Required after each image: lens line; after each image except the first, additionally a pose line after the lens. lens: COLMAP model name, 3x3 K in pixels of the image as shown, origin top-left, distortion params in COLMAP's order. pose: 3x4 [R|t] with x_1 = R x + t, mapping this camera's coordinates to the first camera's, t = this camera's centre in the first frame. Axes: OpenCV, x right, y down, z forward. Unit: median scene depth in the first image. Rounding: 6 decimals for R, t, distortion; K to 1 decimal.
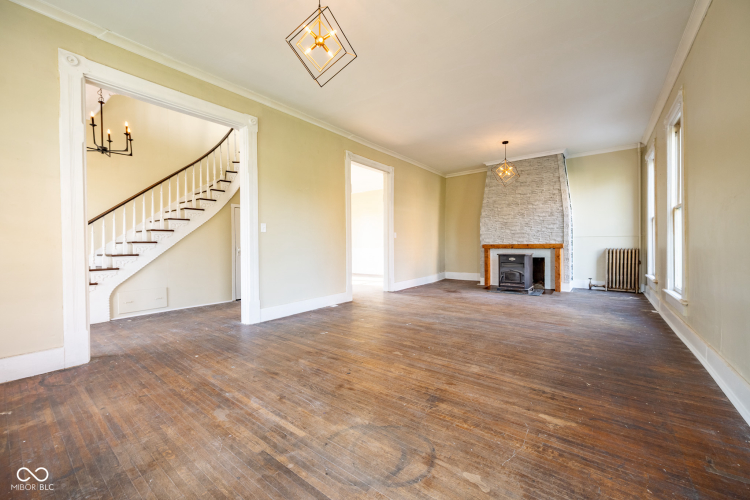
lens RADIAL K [[299.1, 0, 373.9], [0, 299.1, 248.1], [0, 0, 1]] dist [-0.001417, 0.000602]
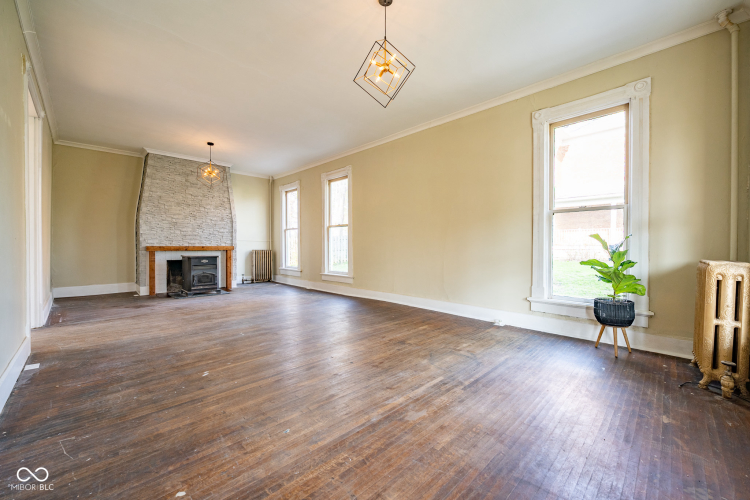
lens RADIAL K [[299.1, 0, 382.5], [0, 299.1, 252.8], [0, 0, 1]] dist [-0.001417, 0.000602]
pose [[0.113742, -0.010091, 0.993459, -1.350827], [0.008111, 0.999925, 0.009229, 0.013146], [-0.993477, 0.007008, 0.113815, 0.899946]]
